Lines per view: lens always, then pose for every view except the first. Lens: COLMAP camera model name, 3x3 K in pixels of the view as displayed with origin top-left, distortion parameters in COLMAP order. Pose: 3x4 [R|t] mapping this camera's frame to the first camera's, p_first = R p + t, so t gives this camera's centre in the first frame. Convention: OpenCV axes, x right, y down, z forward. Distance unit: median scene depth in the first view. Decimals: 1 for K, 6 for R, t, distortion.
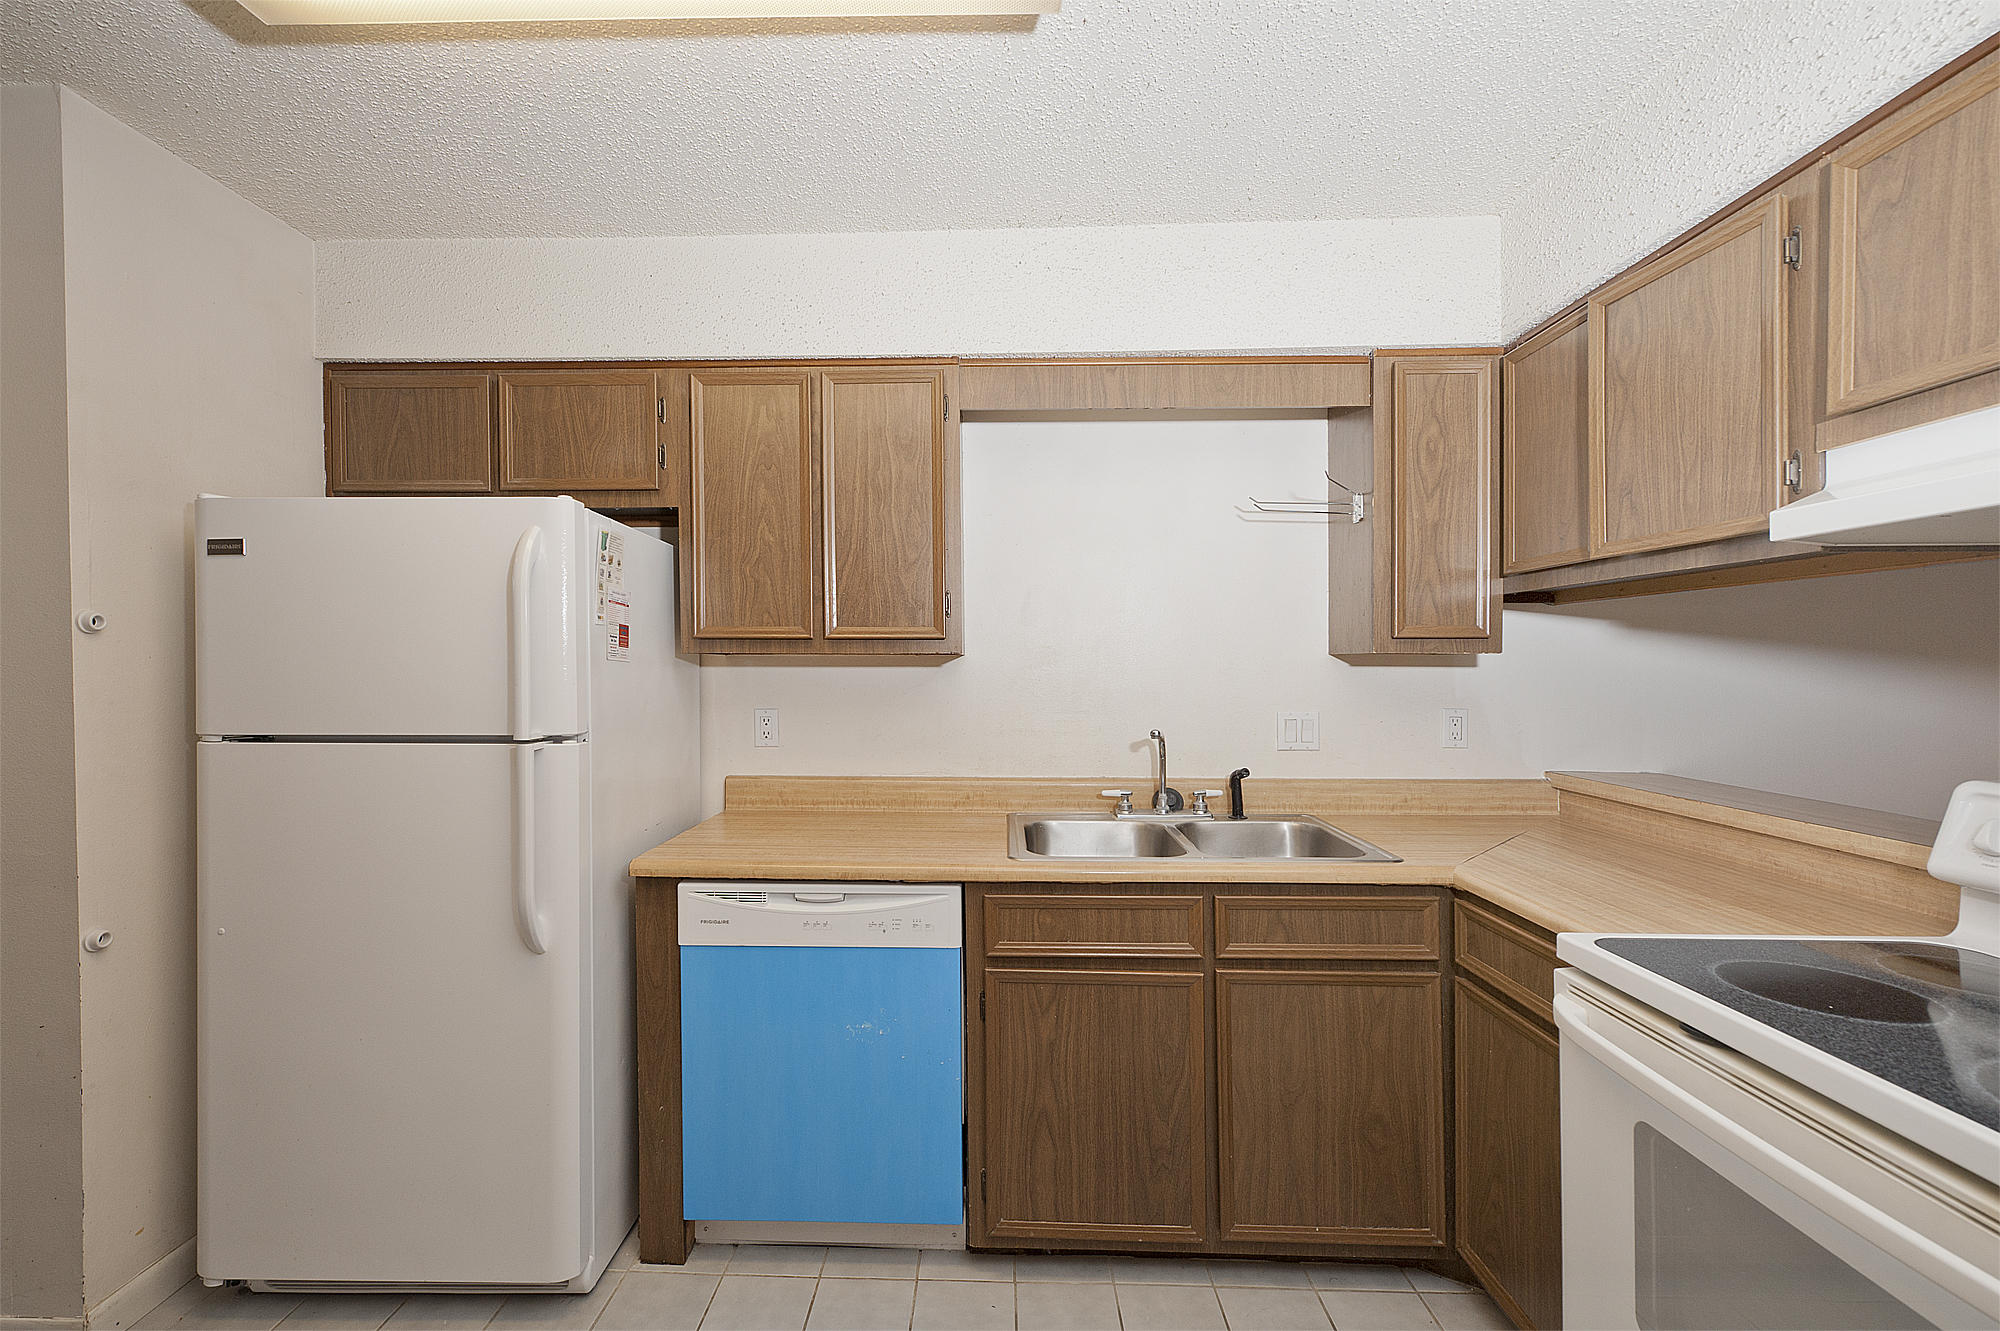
lens RADIAL K [[805.5, 0, 992.8], [0, 805.5, 664.5], [0, 0, 1]] dist [-0.004327, -0.000975]
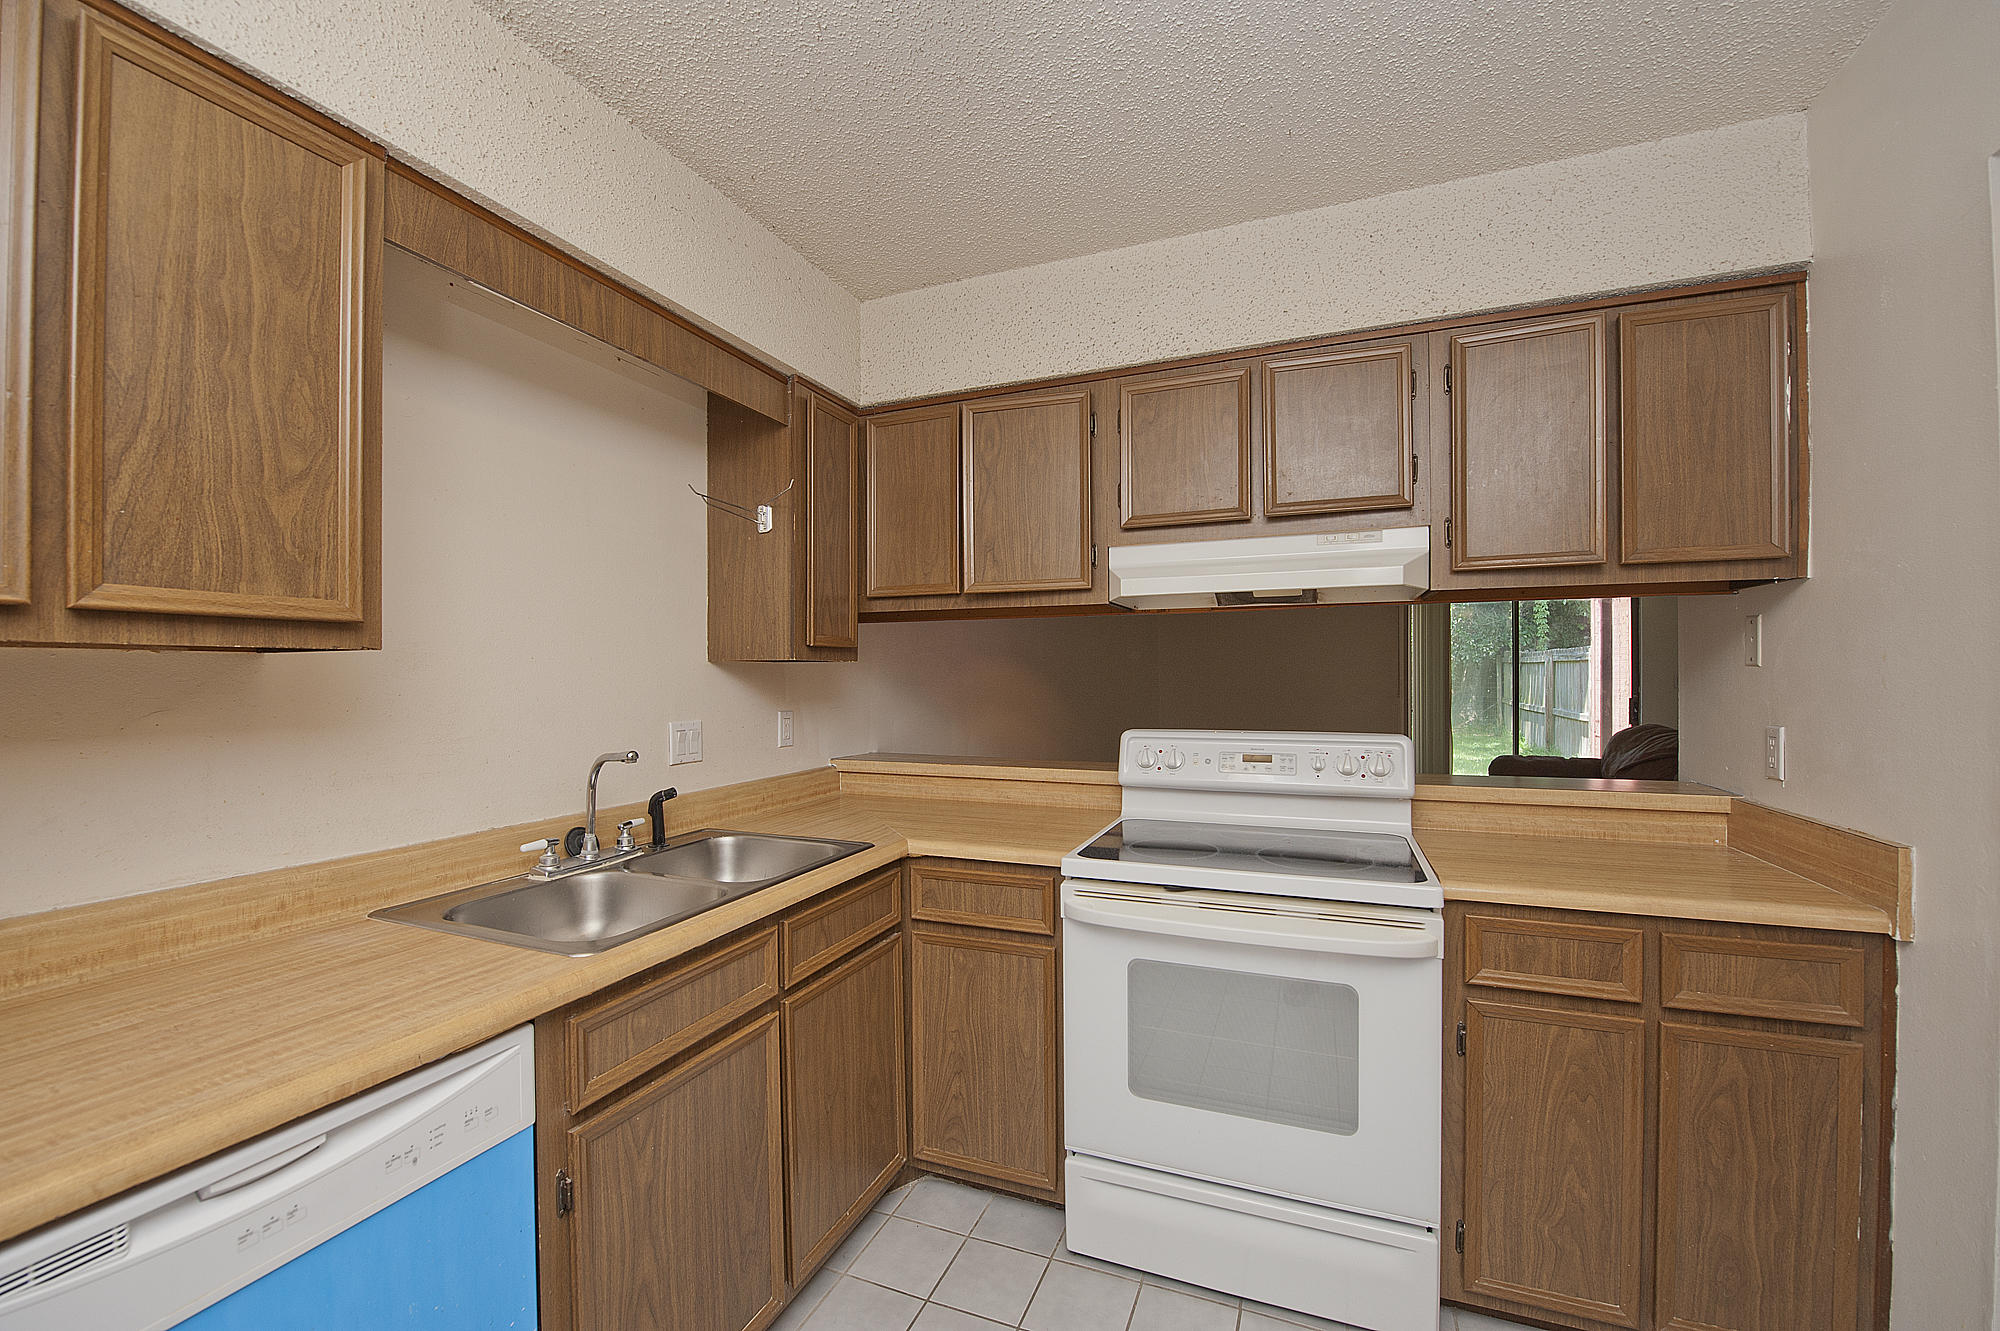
lens RADIAL K [[805.5, 0, 1004.4], [0, 805.5, 670.3], [0, 0, 1]] dist [-0.004327, -0.000975]
pose [[0.357418, 0.004609, 0.933933, -0.490896], [0.003048, 0.999977, -0.006101, 0.007992], [-0.933939, 0.005027, 0.357396, 0.434075]]
